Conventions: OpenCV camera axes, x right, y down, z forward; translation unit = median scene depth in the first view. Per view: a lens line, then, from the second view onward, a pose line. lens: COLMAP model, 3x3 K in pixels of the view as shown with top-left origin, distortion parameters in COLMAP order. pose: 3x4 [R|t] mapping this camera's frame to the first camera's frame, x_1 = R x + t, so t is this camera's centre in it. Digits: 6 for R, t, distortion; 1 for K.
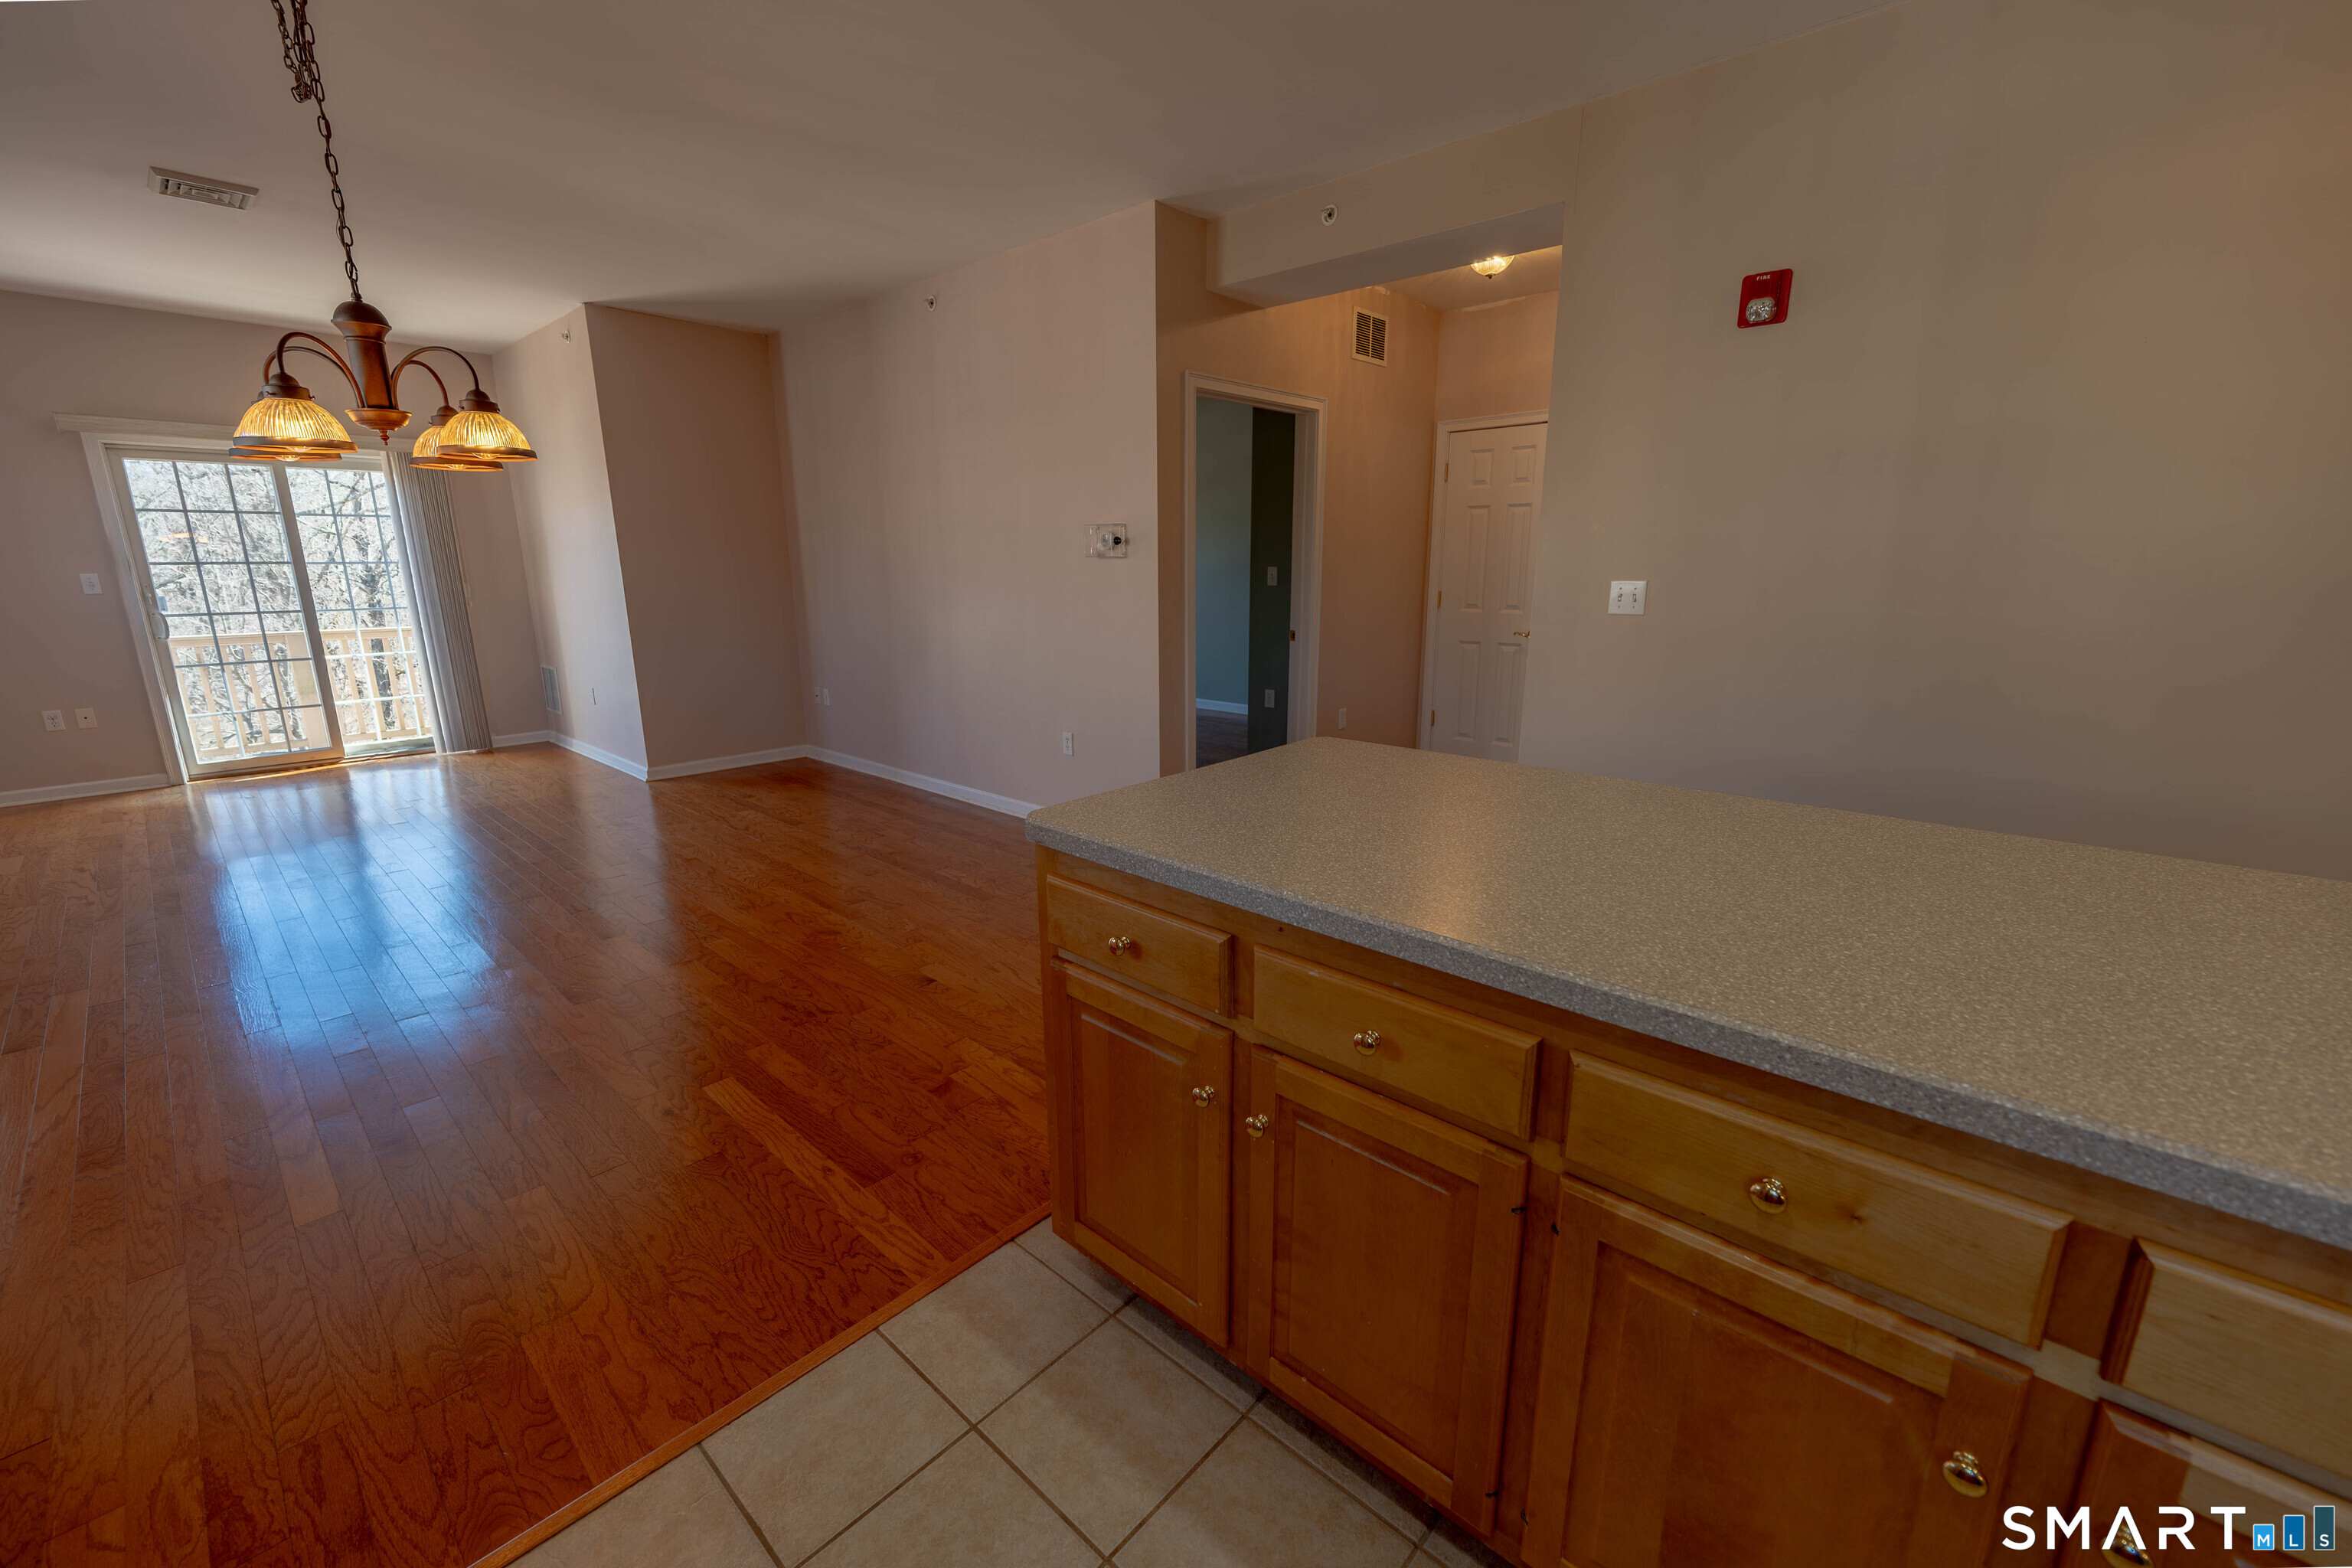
lens RADIAL K [[932.2, 0, 1180.6], [0, 932.2, 782.1], [0, 0, 1]] dist [0.000557, -0.001378]
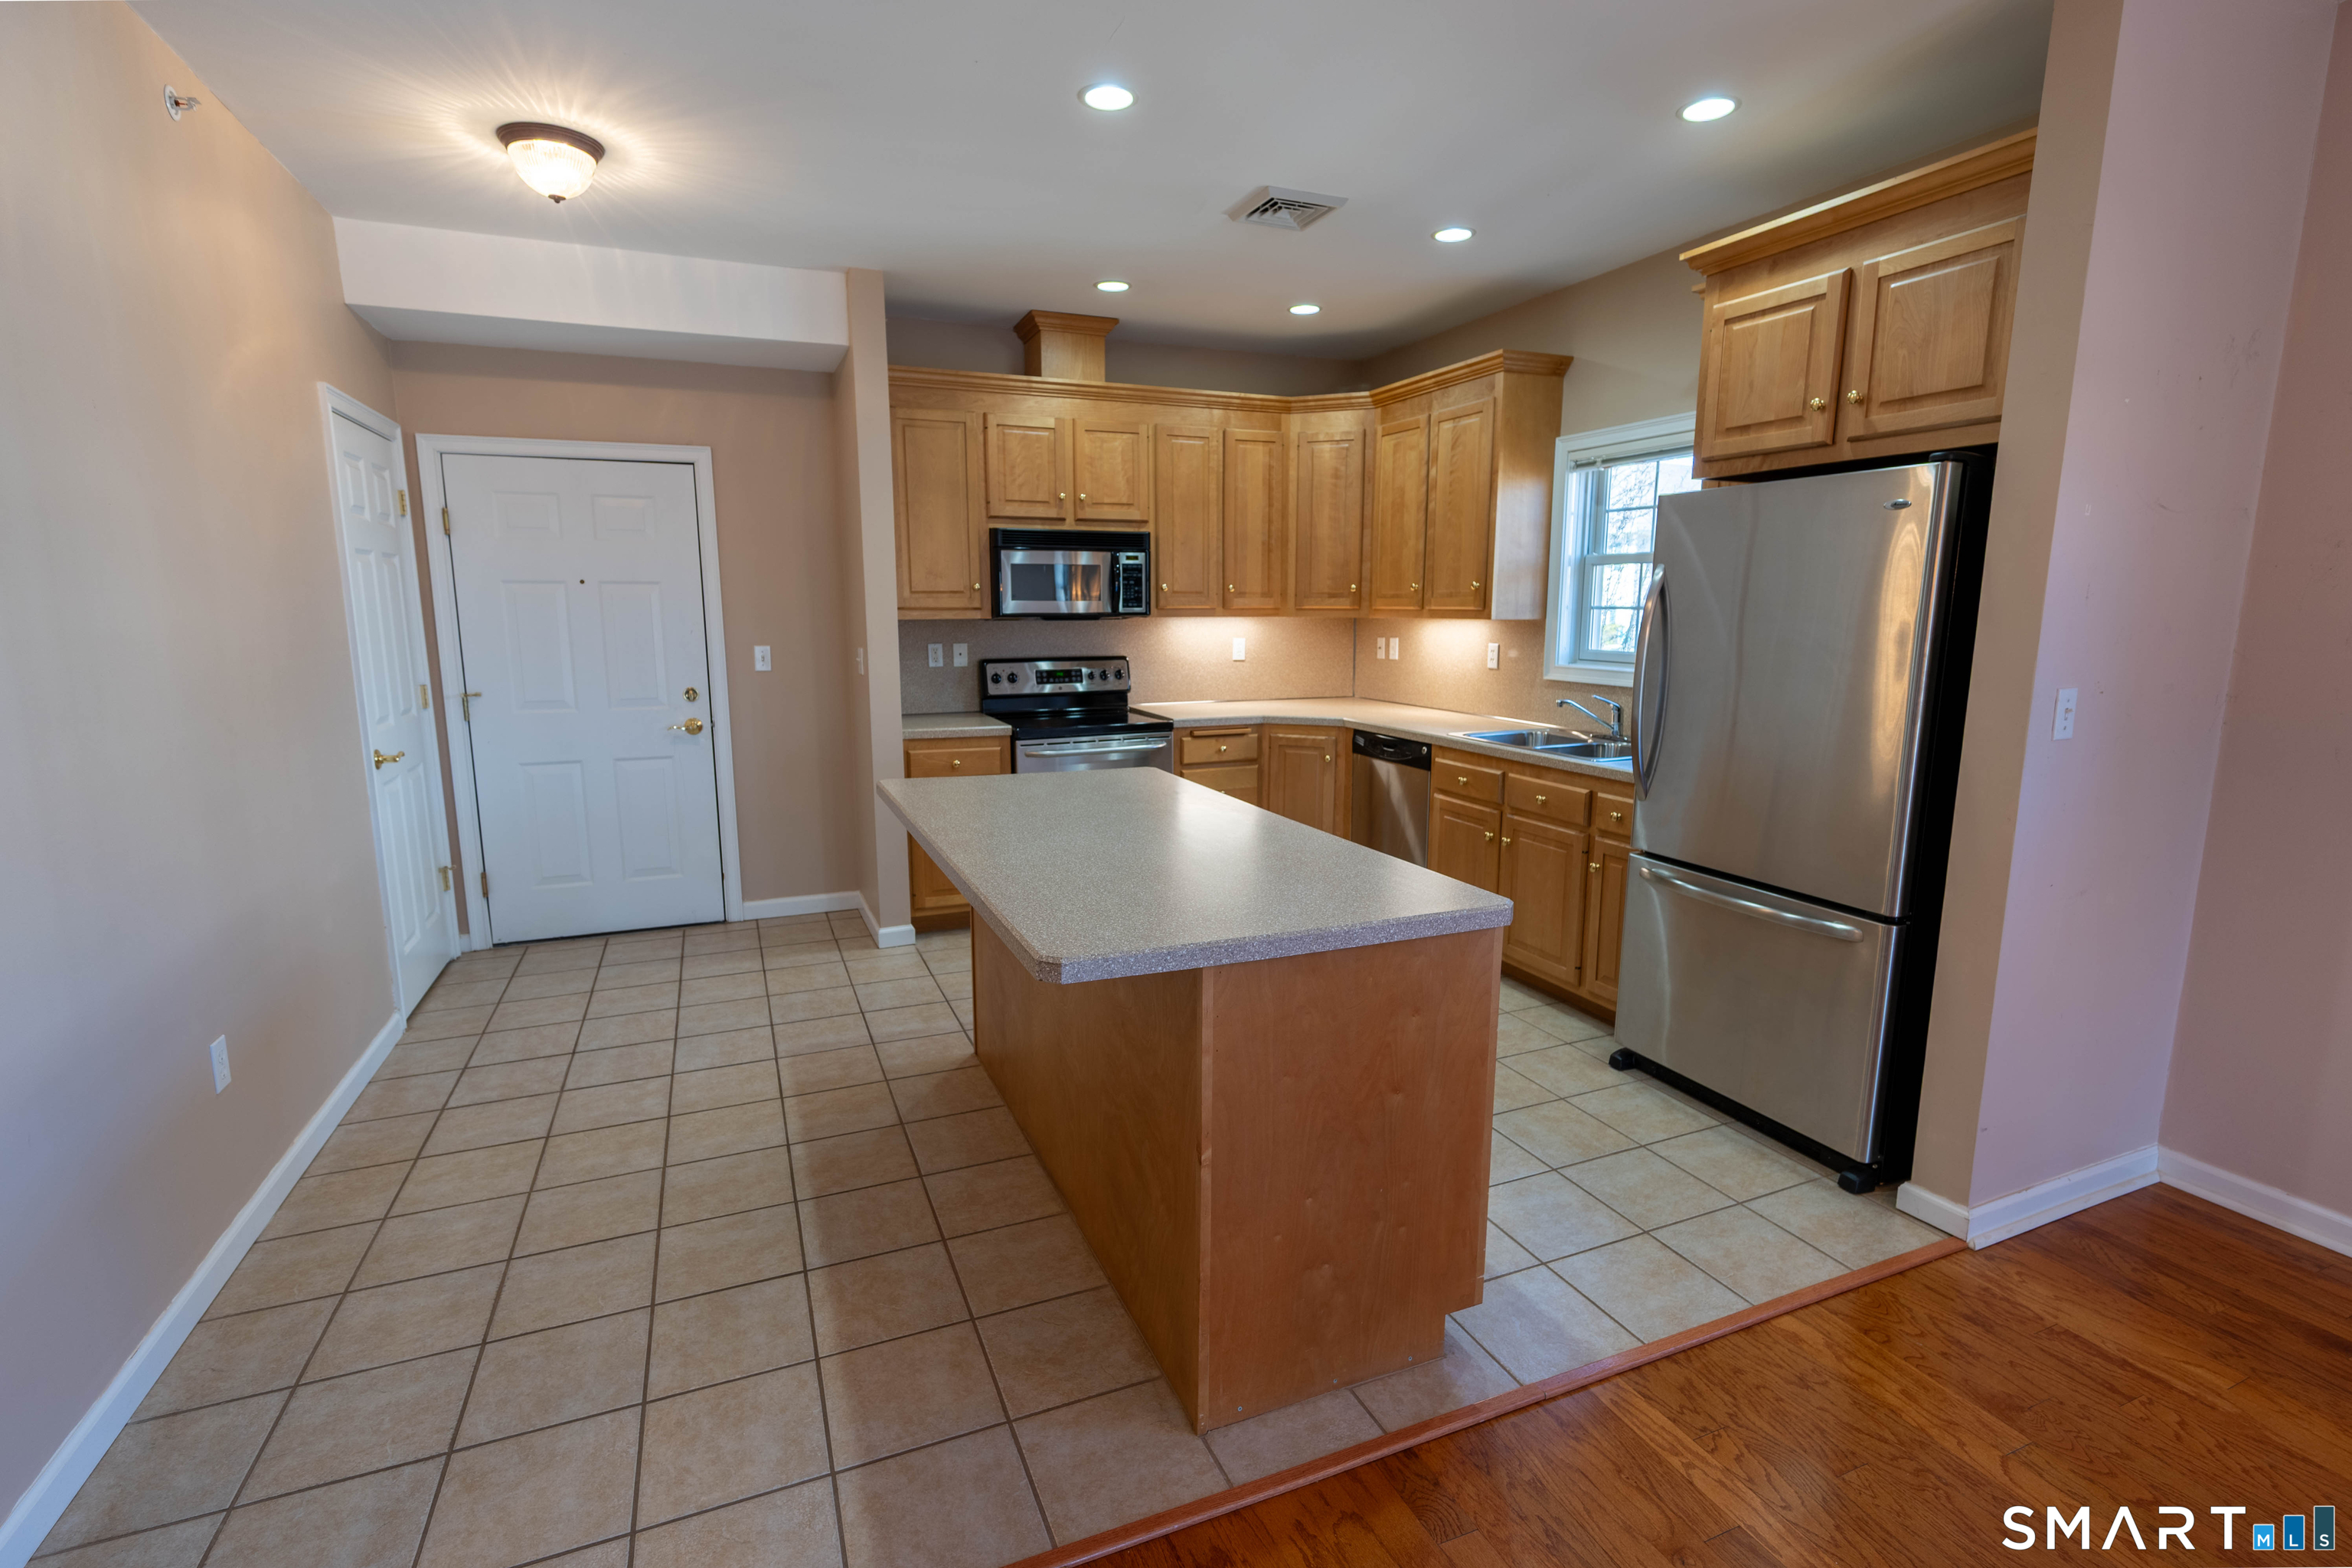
lens RADIAL K [[1080.0, 0, 1166.4], [0, 1080.0, 782.7], [0, 0, 1]] dist [-0.000358, 0.000095]
pose [[-0.903111, -0.067707, 0.424036, -0.190130], [0.102487, 0.924967, 0.365968, -0.350983], [-0.416998, 0.373968, -0.828408, 1.263981]]
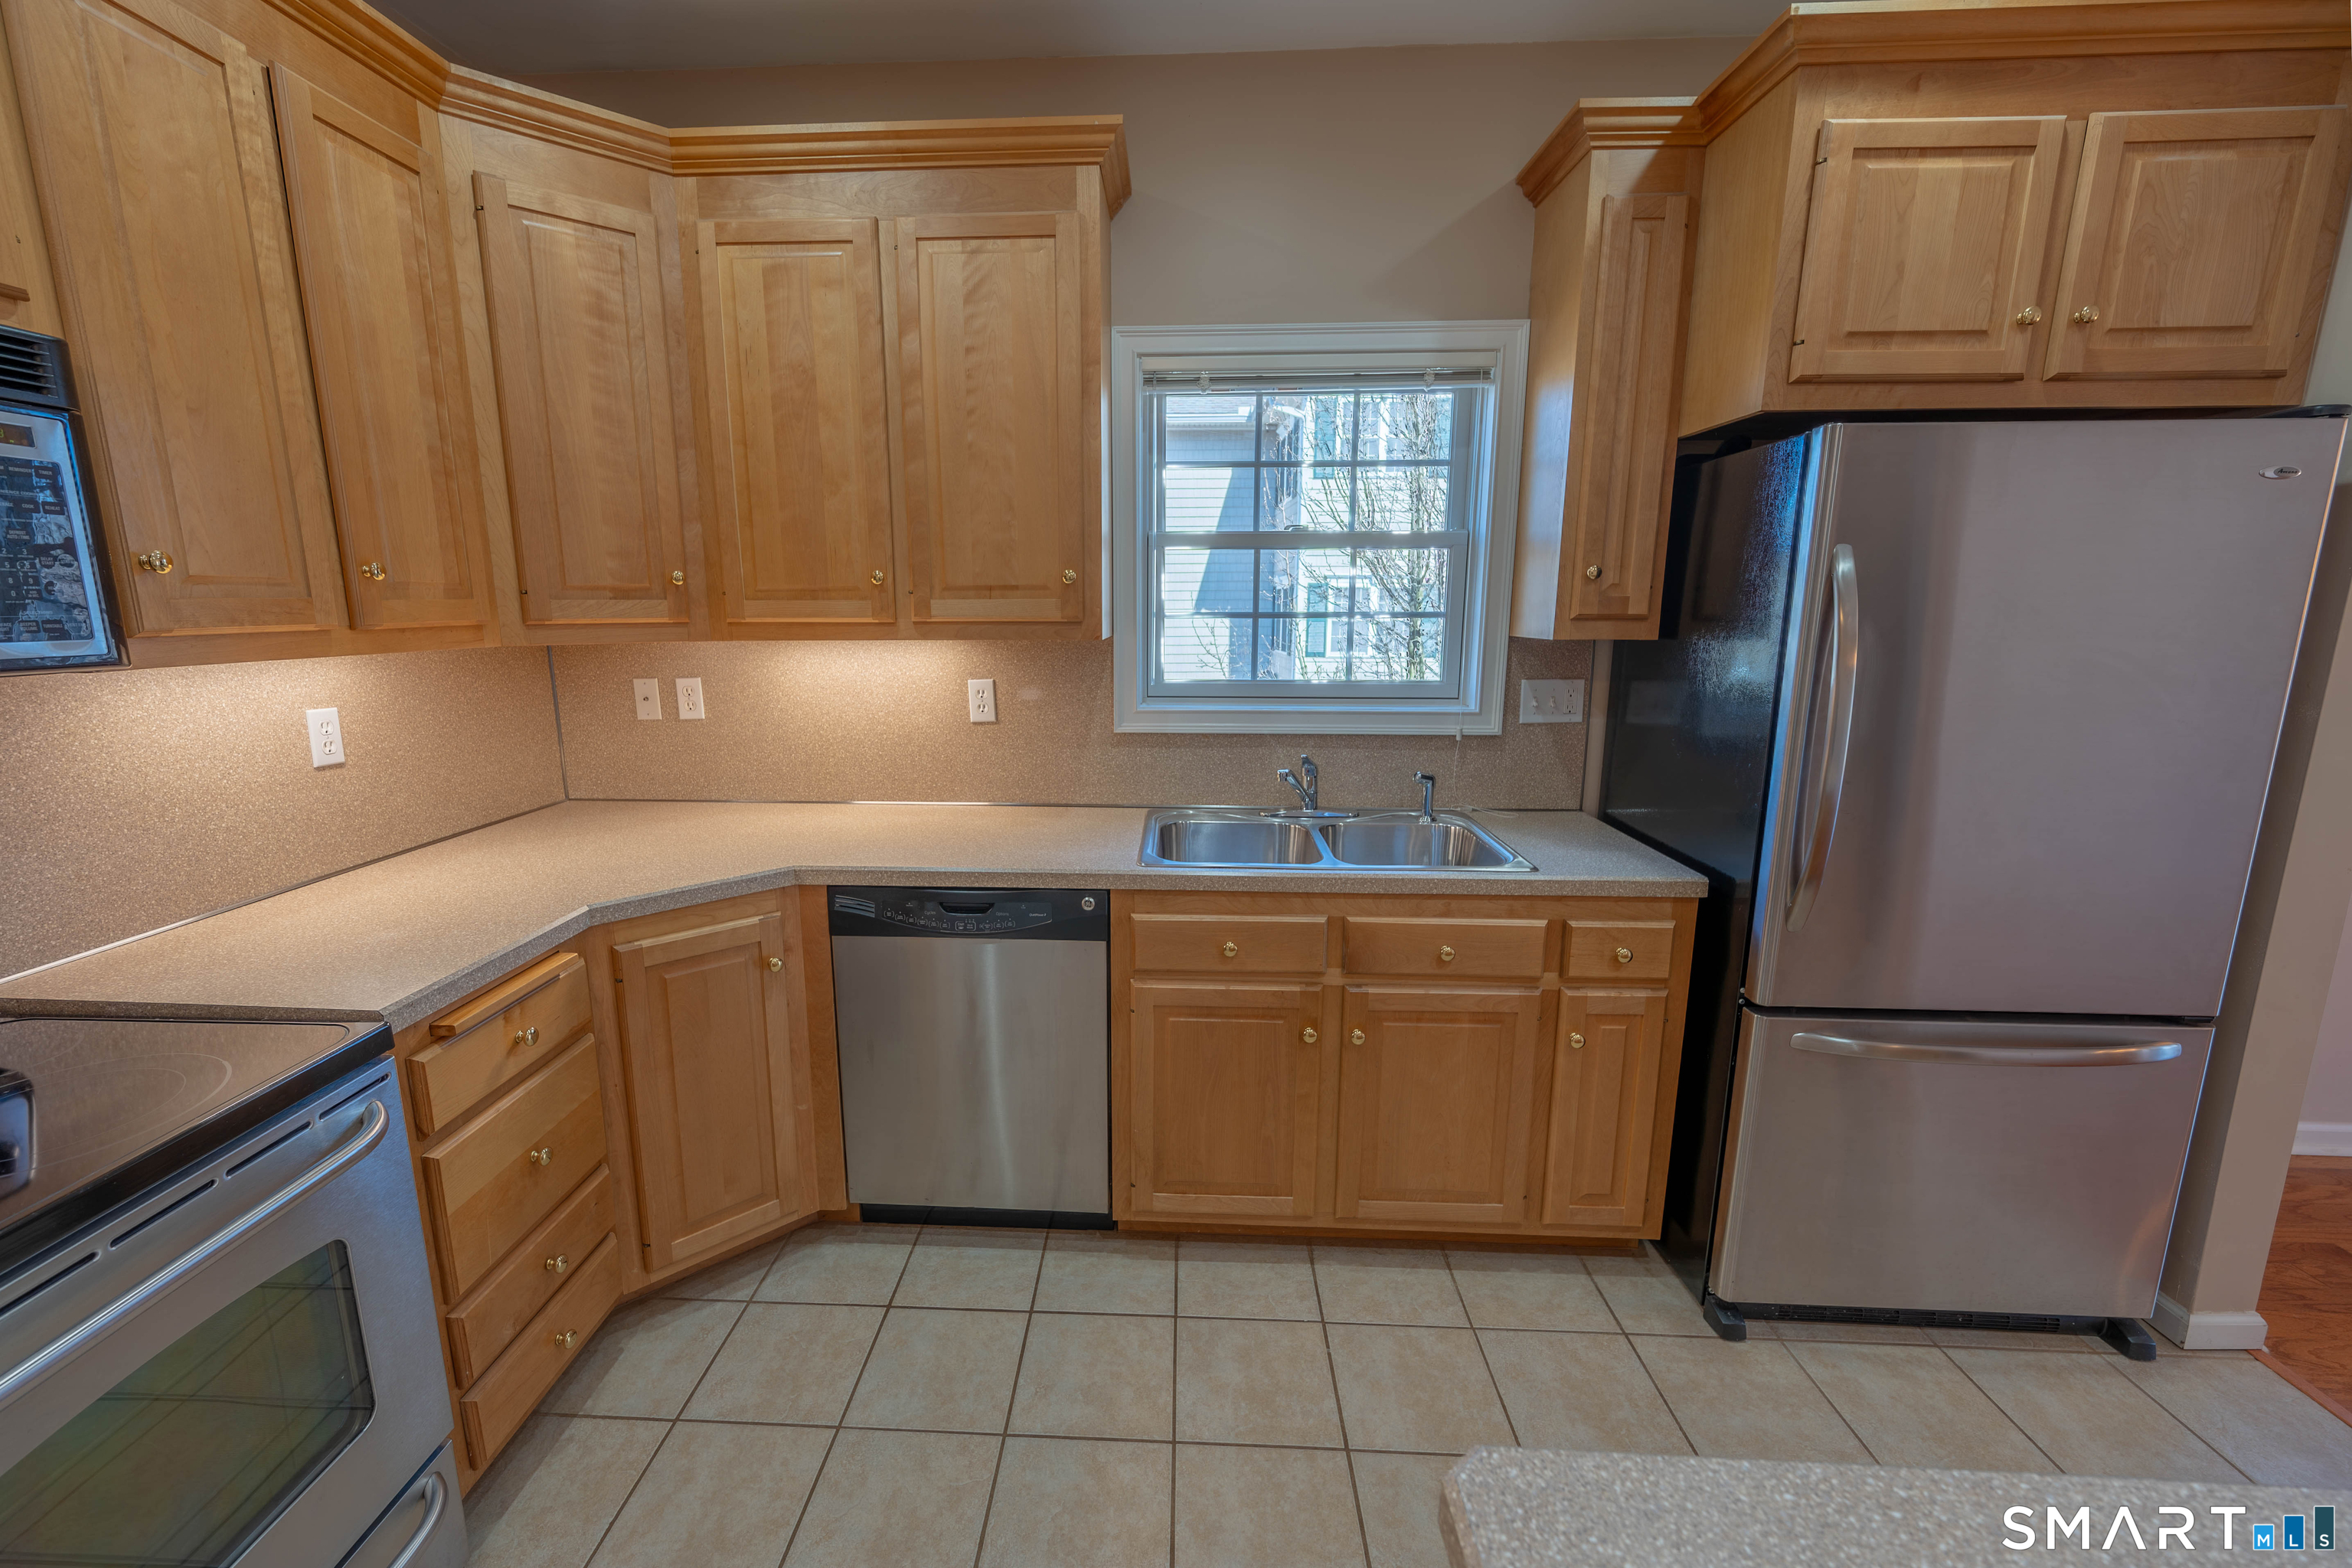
lens RADIAL K [[932.2, 0, 1136.3], [0, 932.2, 778.7], [0, 0, 1]] dist [0.000557, -0.001378]
pose [[-0.777196, 0.121398, -0.617437, 0.569044], [-0.142179, 0.921961, 0.360239, -0.102056], [0.612986, 0.367763, -0.699284, 0.190569]]
